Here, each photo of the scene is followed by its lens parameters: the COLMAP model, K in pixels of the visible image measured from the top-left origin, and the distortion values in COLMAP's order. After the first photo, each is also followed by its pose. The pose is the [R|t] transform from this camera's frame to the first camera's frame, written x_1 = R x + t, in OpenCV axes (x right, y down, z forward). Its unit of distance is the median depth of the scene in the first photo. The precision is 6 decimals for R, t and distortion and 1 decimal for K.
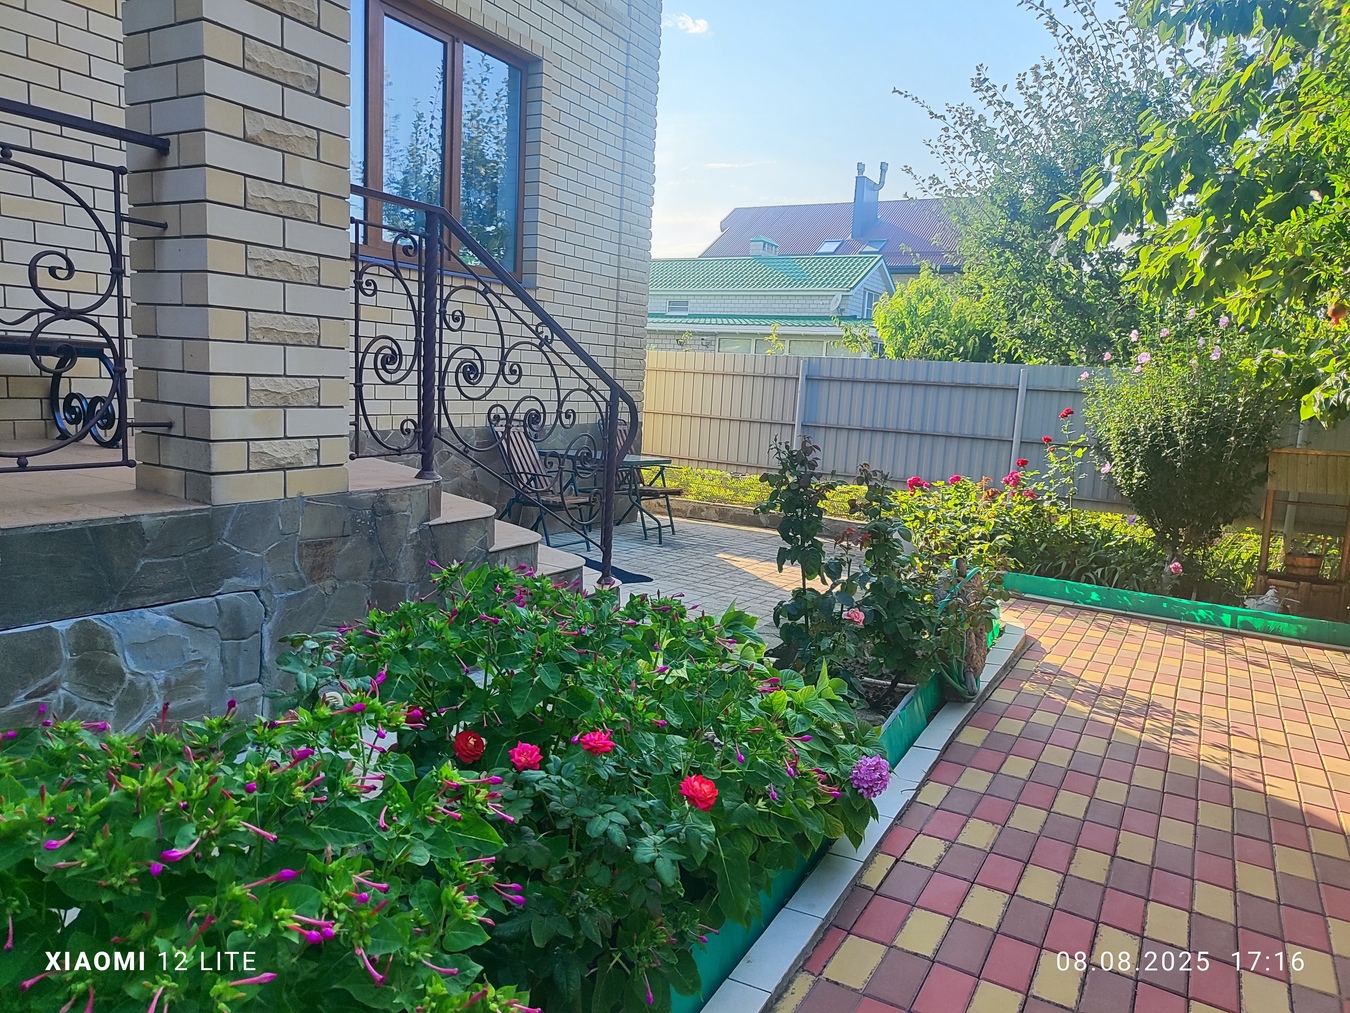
lens RADIAL K [[913.0, 0, 665.4], [0, 913.0, 504.6], [0, 0, 1]] dist [-0.000289, 0.000785]
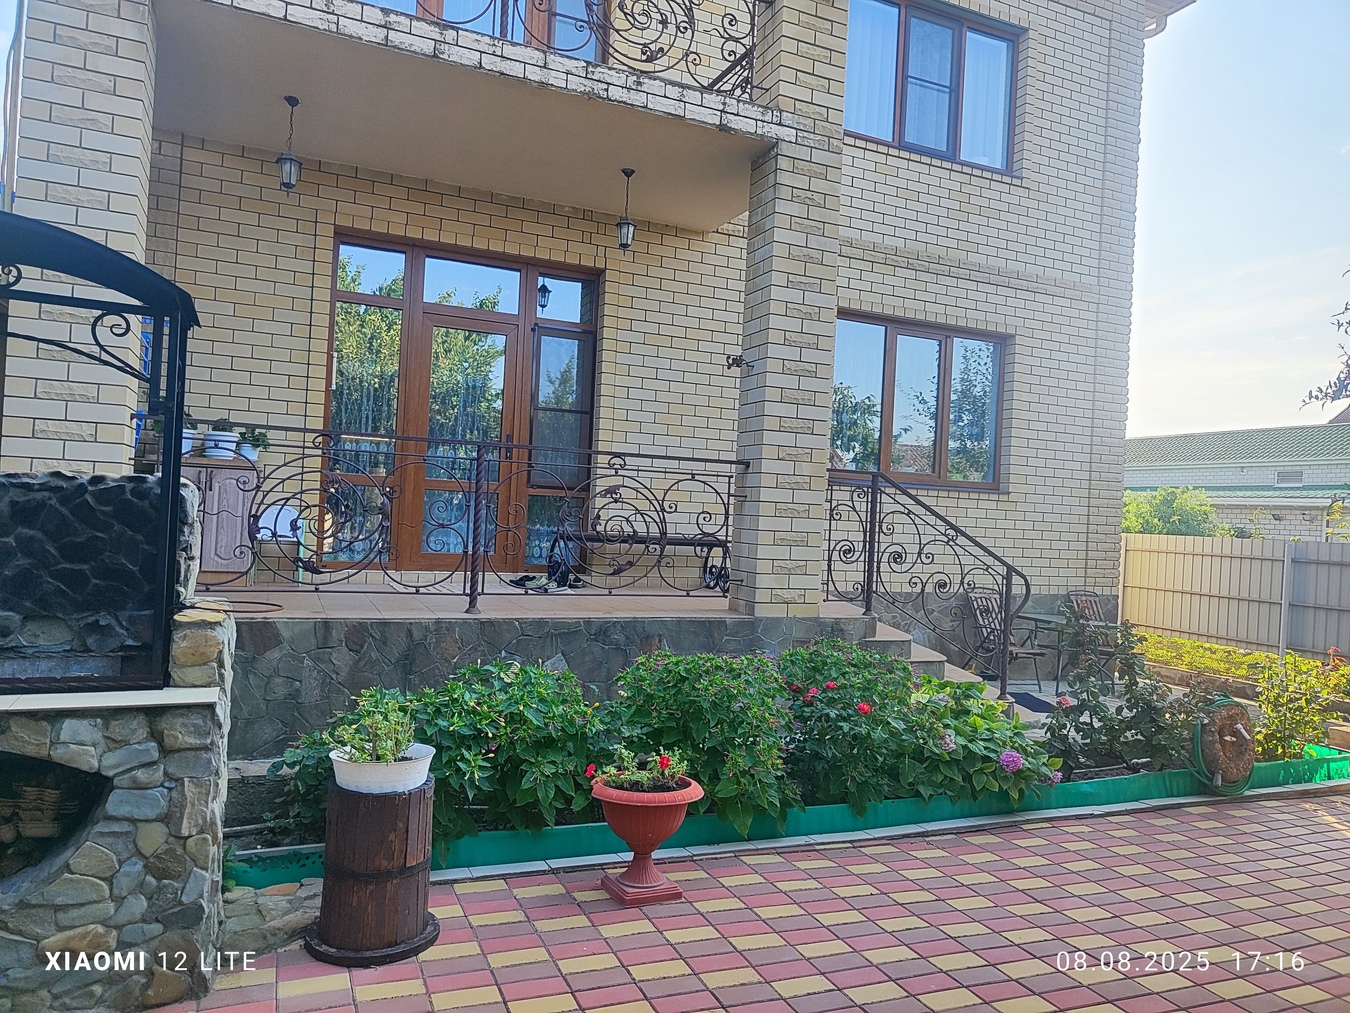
lens RADIAL K [[913.0, 0, 671.8], [0, 913.0, 509.2], [0, 0, 1]] dist [-0.000289, 0.000785]
pose [[0.800344, -0.017215, -0.599294, 0.526619], [-0.090990, 0.984521, -0.149797, 0.072420], [0.592596, 0.174419, 0.786389, -0.713292]]
